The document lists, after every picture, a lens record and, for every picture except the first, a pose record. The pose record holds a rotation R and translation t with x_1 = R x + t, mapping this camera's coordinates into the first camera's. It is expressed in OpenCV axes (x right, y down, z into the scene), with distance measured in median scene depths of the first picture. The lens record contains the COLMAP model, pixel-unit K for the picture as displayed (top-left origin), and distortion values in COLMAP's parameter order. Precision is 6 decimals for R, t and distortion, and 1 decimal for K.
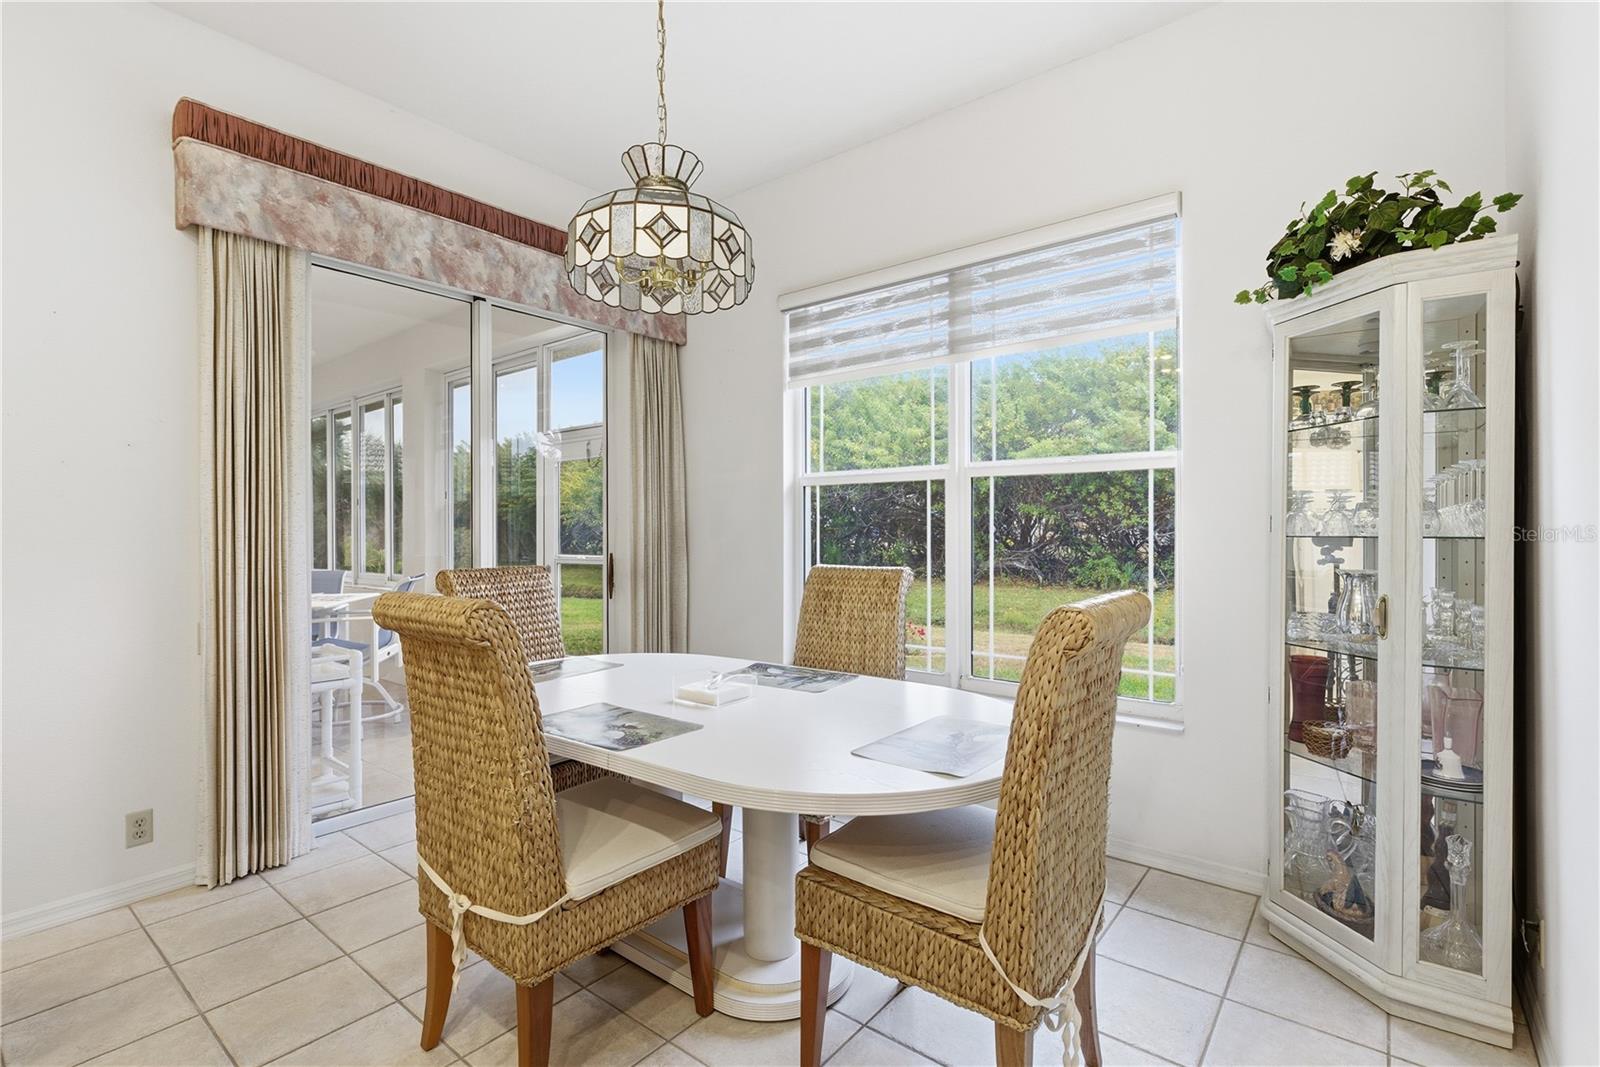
lens RADIAL K [[732.2, 0, 789.0], [0, 732.2, 530.9], [0, 0, 1]] dist [-0.005995, 0.001970]
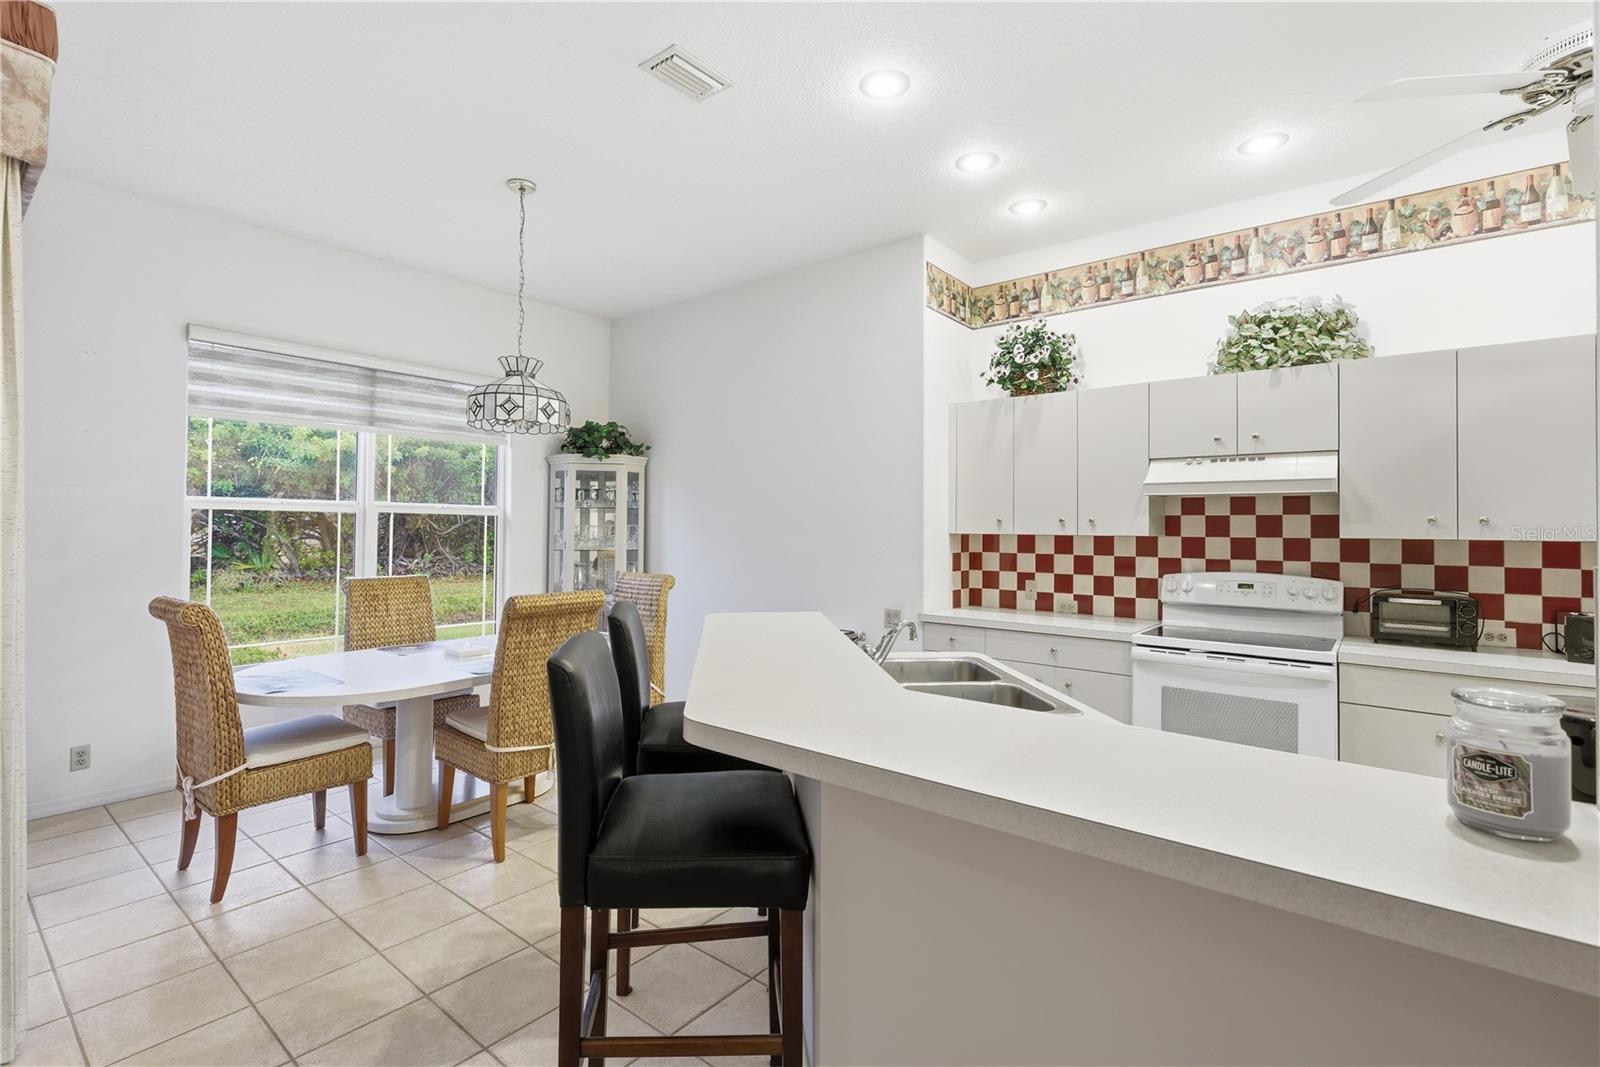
lens RADIAL K [[732.2, 0, 801.7], [0, 732.2, 513.6], [0, 0, 1]] dist [-0.005995, 0.001970]
pose [[-0.002603, 0.026342, 0.999650, -1.396778], [-0.003967, 0.999645, -0.026352, -0.042002], [-0.999989, -0.004034, -0.002498, 0.185977]]
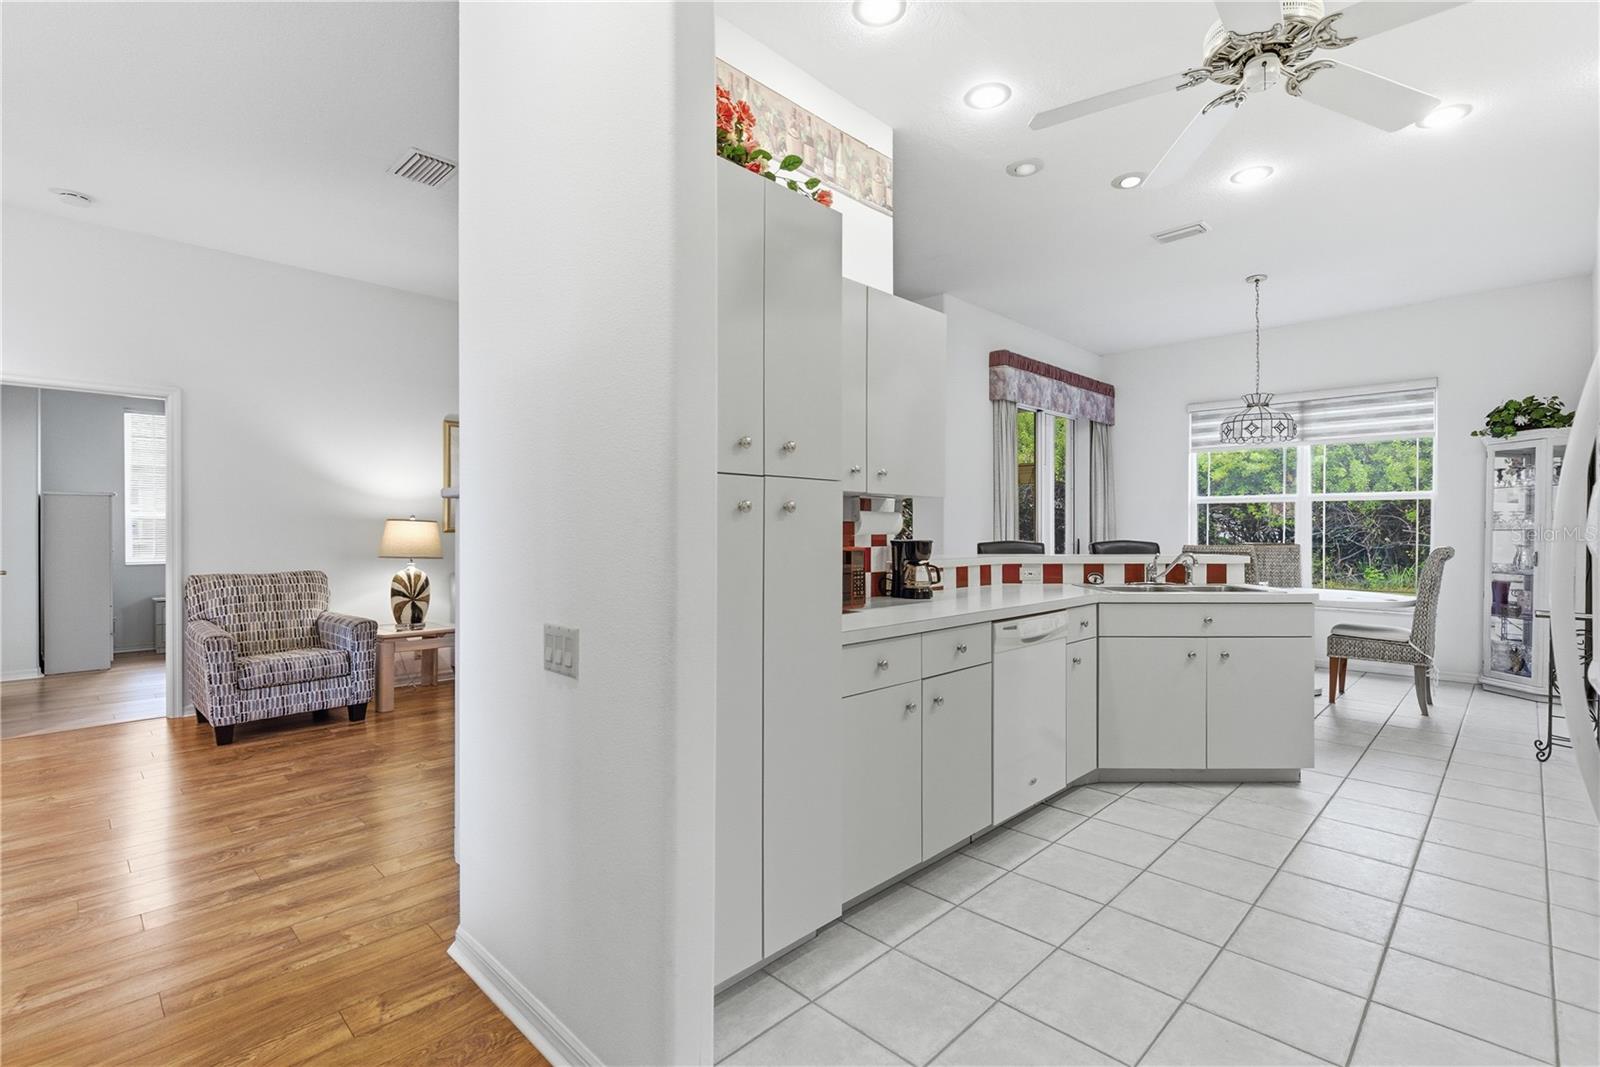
lens RADIAL K [[732.2, 0, 792.5], [0, 732.2, 533.9], [0, 0, 1]] dist [-0.005995, 0.001970]
pose [[0.994633, 0.006327, -0.103276, -1.134409], [-0.006022, 0.999977, 0.003264, 0.022089], [0.103294, -0.002624, 0.994647, -1.357955]]
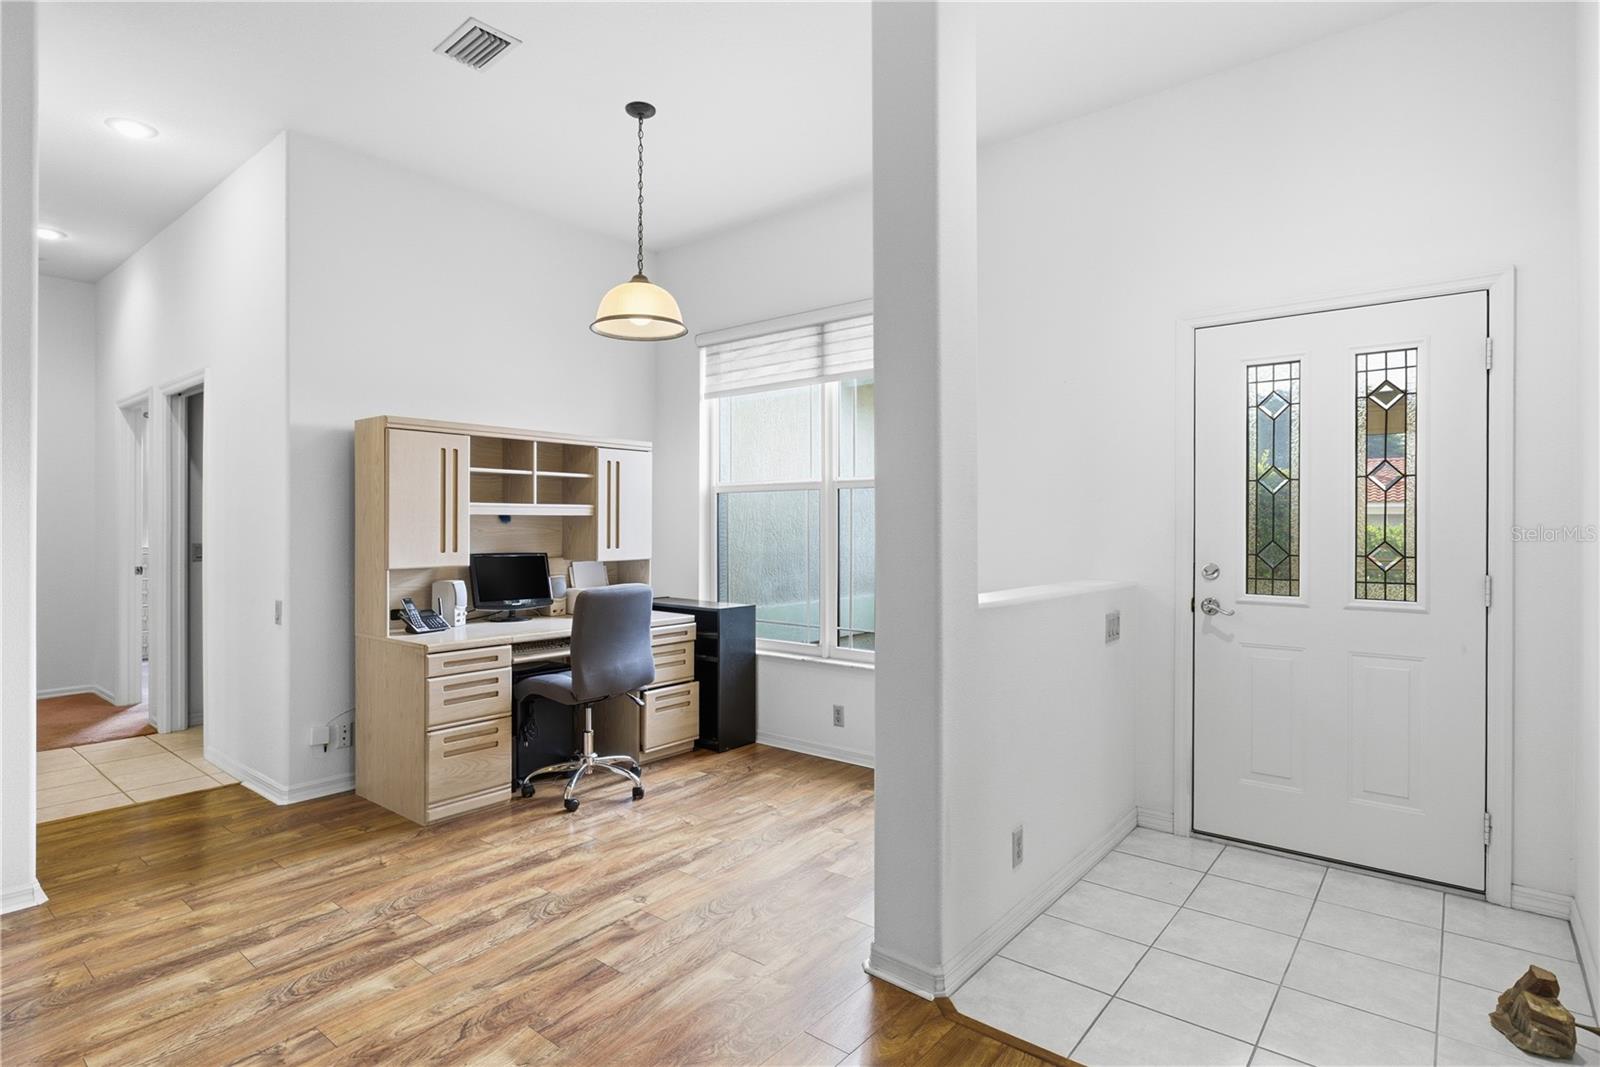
lens RADIAL K [[825.6, 0, 794.0], [0, 825.6, 526.5], [0, 0, 1]] dist [-0.002954, -0.000442]
pose [[-0.999897, 0.006618, 0.012765, -2.472632], [0.006667, 0.999970, 0.003845, 0.009343], [-0.012740, 0.003929, -0.999911, 0.323449]]
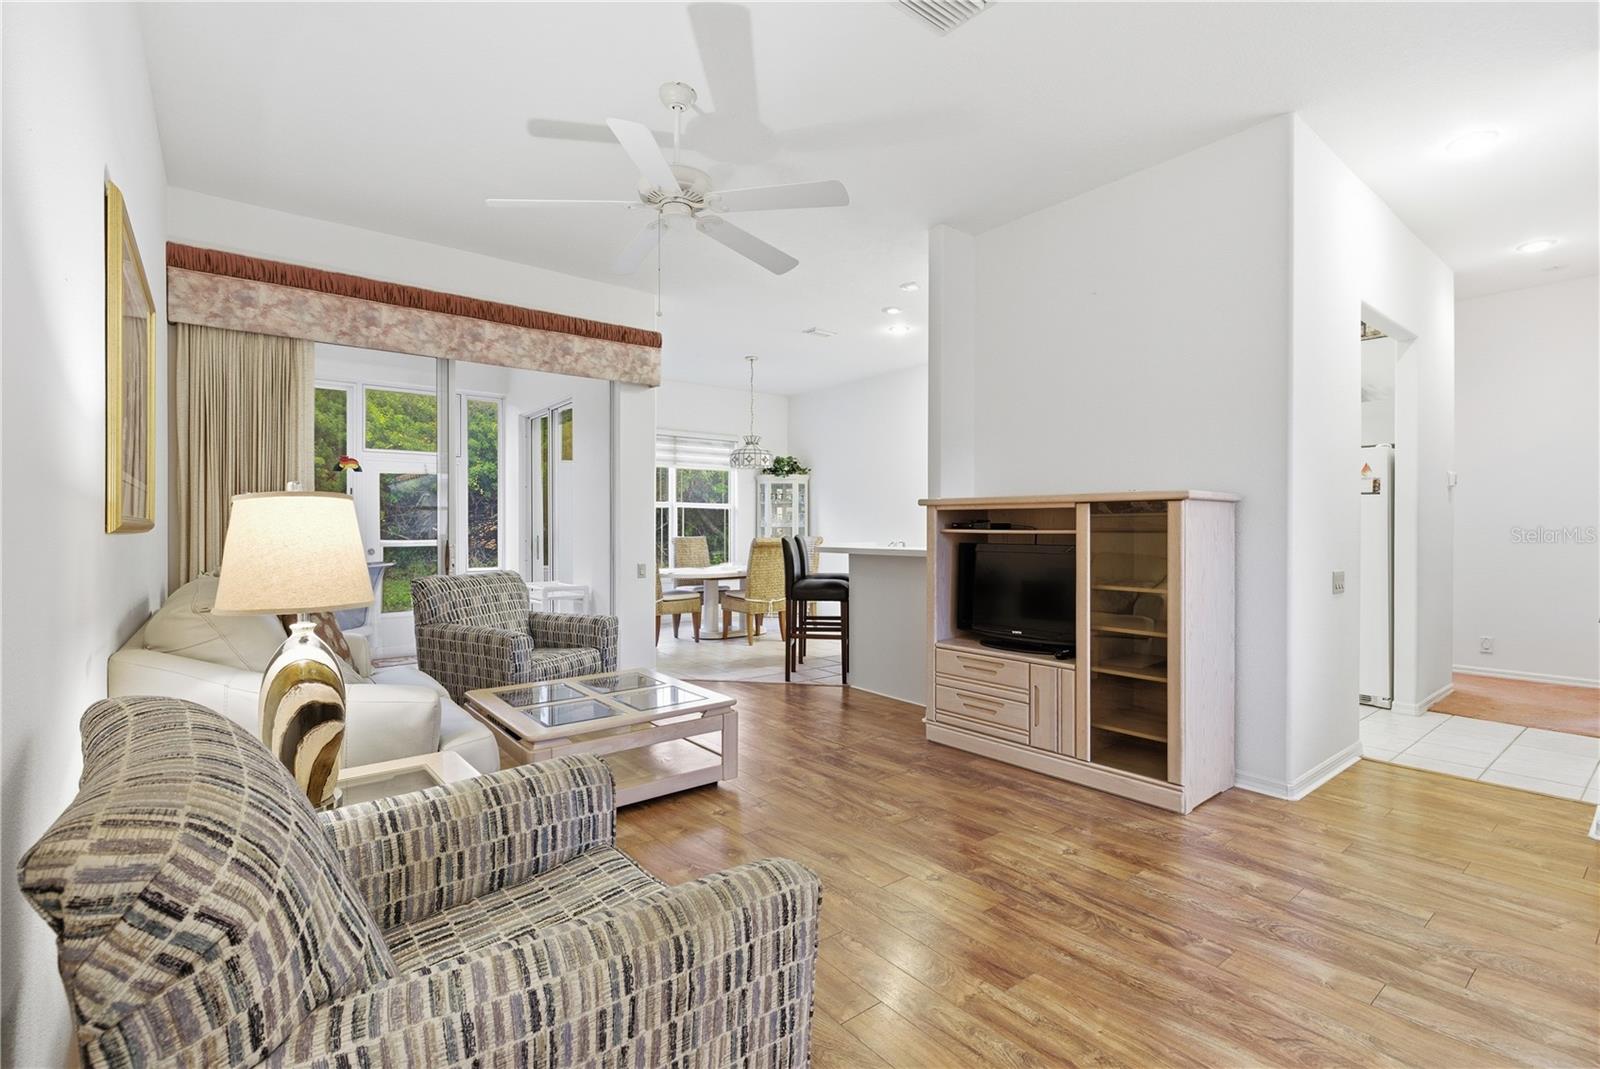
lens RADIAL K [[732.2, 0, 807.6], [0, 732.2, 527.1], [0, 0, 1]] dist [-0.005995, 0.001970]
pose [[0.212461, 0.007685, 0.977139, -2.856460], [0.000482, 0.999968, -0.007970, 0.031526], [-0.977169, 0.002164, 0.212451, -0.139997]]
